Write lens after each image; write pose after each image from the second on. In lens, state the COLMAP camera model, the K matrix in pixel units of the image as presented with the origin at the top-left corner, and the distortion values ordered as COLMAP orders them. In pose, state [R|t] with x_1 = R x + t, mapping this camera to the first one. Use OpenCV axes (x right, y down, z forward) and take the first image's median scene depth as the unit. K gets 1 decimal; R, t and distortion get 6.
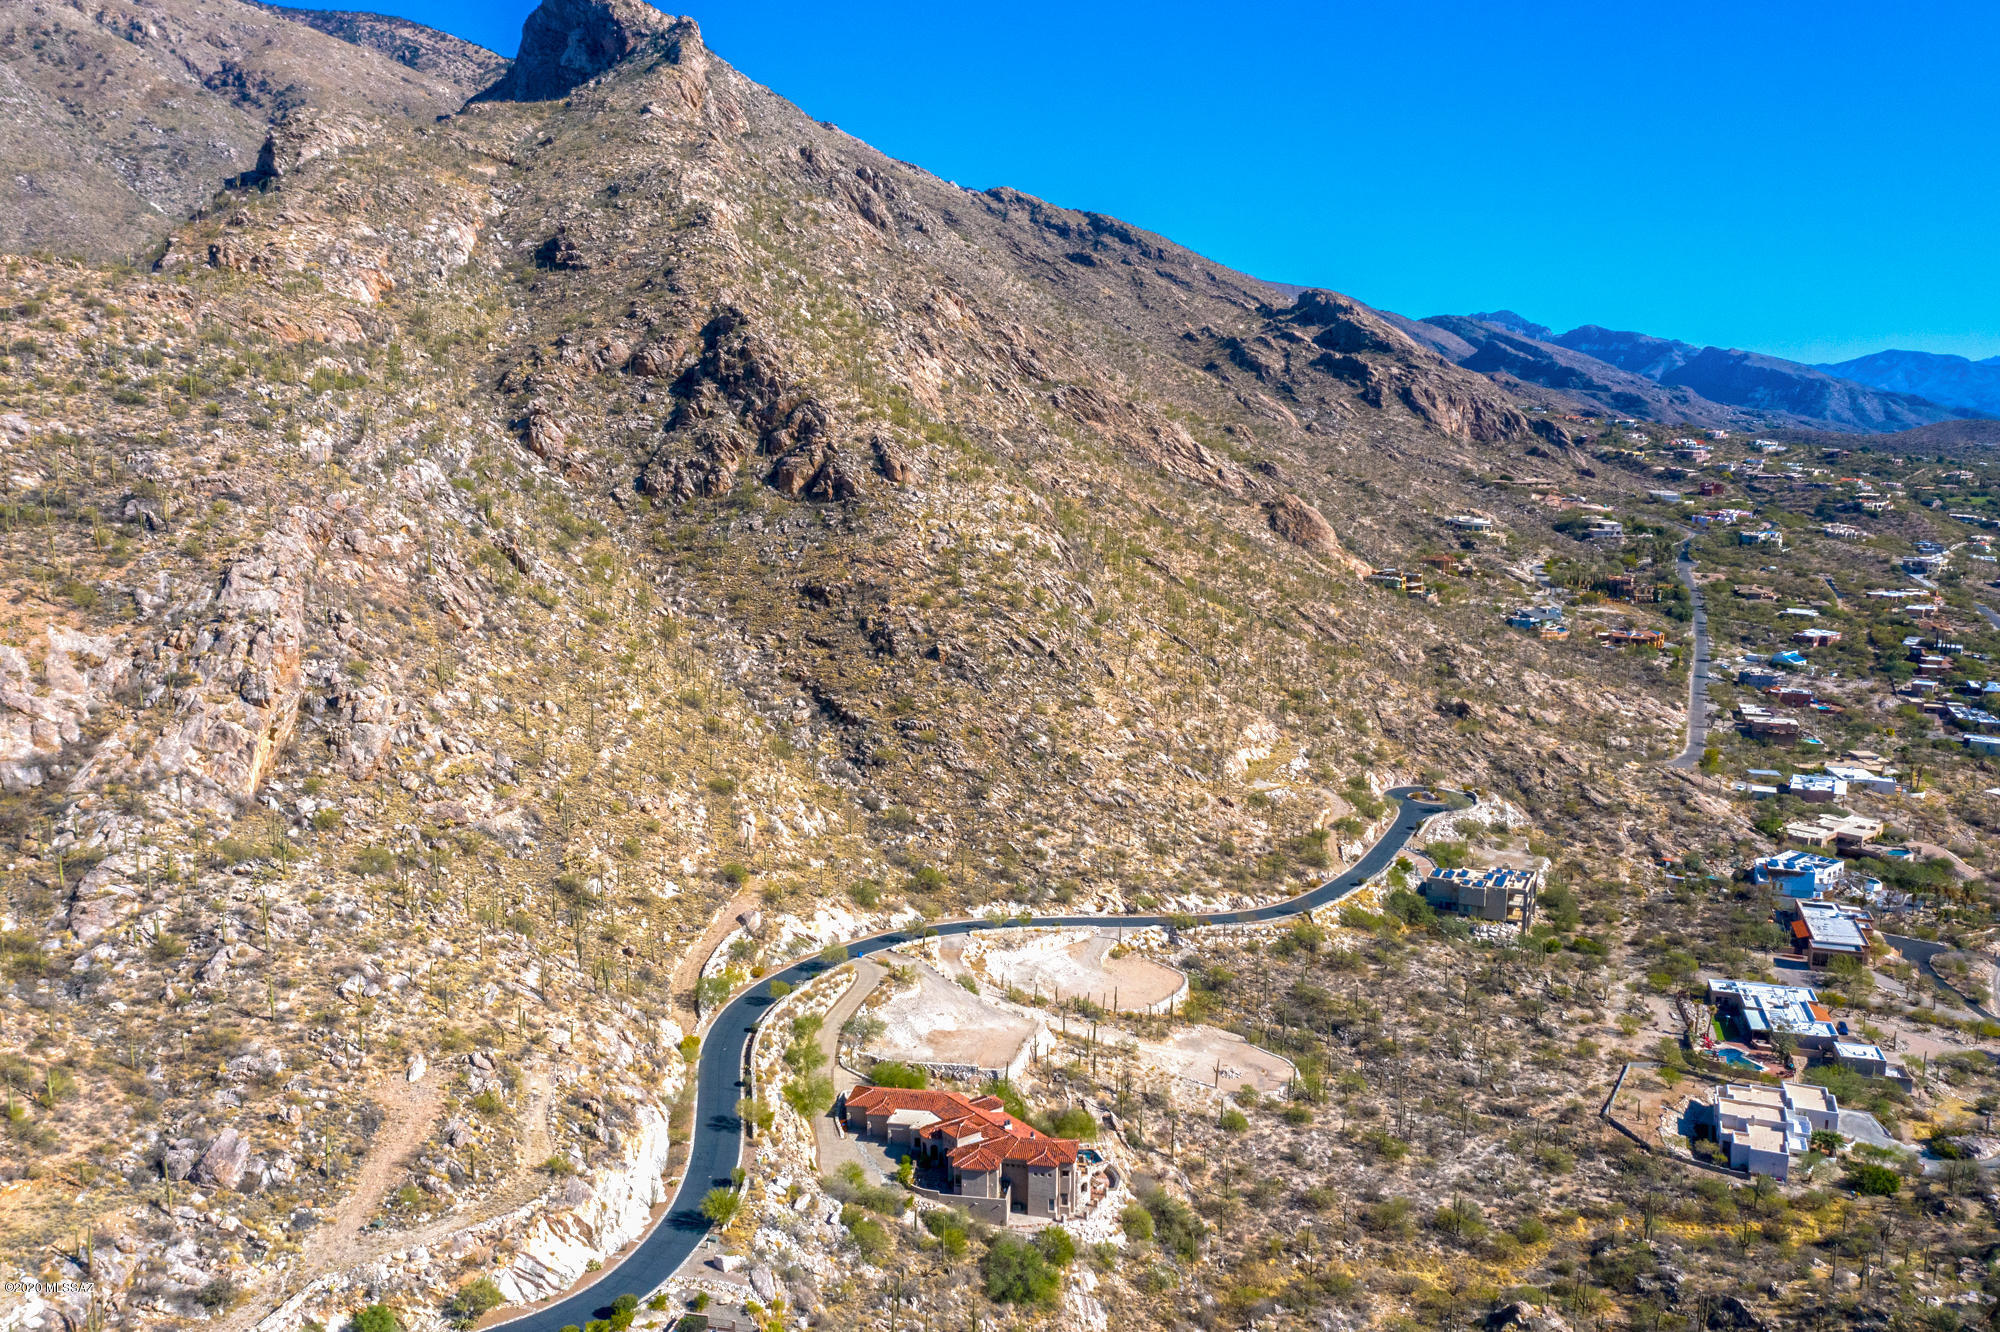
lens RADIAL K [[1638.3, 0, 981.1], [0, 1638.3, 727.2], [0, 0, 1]] dist [-0.008028, 0.003892]
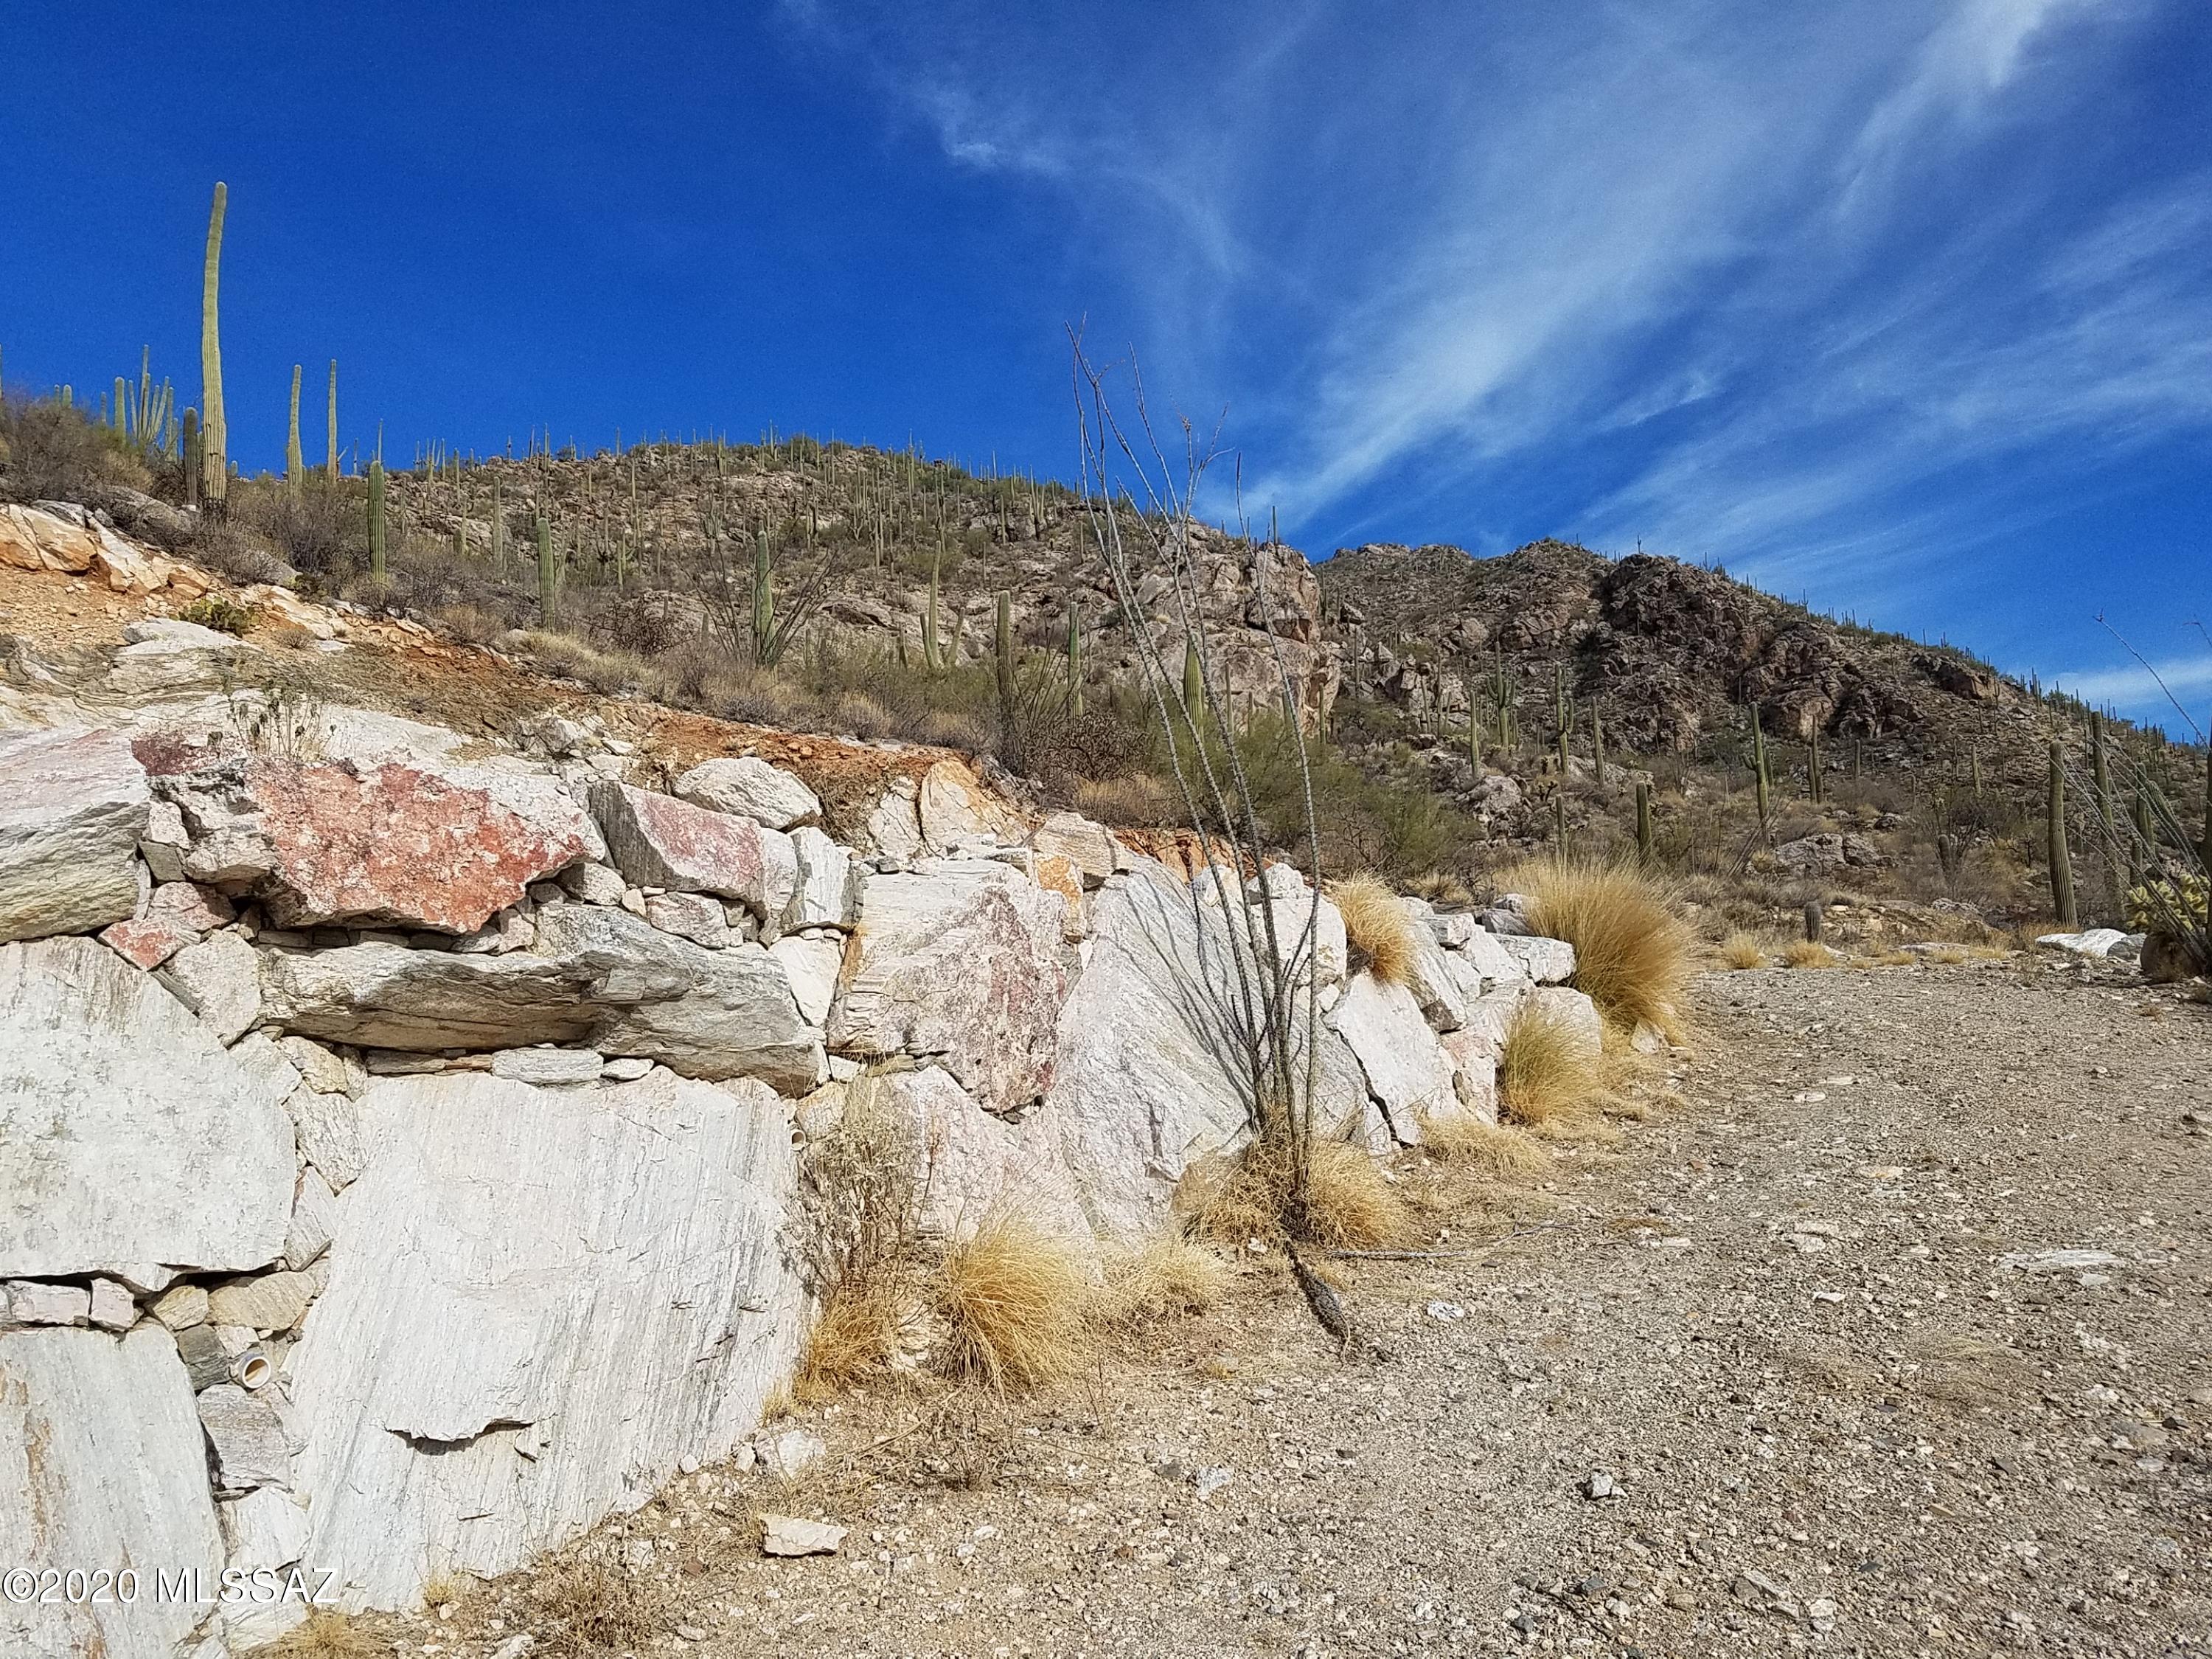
lens RADIAL K [[1786.5, 0, 1105.6], [0, 1786.5, 900.9], [0, 0, 1]] dist [-0.007230, 0.028053]
pose [[0.964086, -0.082220, -0.252545, -0.221170], [0.004435, 0.955727, -0.294223, 0.134540], [0.265555, 0.282536, 0.921767, 0.309643]]
